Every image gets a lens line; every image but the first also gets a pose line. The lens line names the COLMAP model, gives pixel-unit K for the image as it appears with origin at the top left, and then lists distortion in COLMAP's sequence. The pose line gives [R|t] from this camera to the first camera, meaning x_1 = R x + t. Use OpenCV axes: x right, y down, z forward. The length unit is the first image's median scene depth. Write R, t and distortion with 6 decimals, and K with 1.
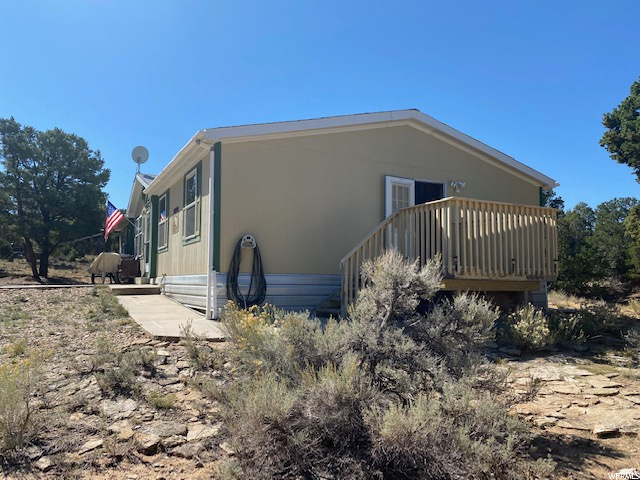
lens RADIAL K [[483.1, 0, 319.7], [0, 483.1, 244.8], [0, 0, 1]] dist [0.029411, -0.039892]
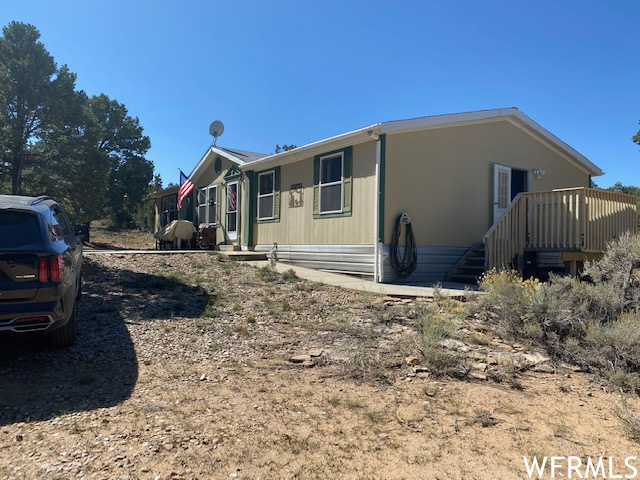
lens RADIAL K [[483.1, 0, 320.4], [0, 483.1, 236.3], [0, 0, 1]] dist [0.029411, -0.039892]
pose [[0.992163, 0.017136, 0.123766, -0.415394], [-0.023491, 0.998470, 0.050068, -0.013739], [-0.122719, -0.052583, 0.991047, -0.132266]]
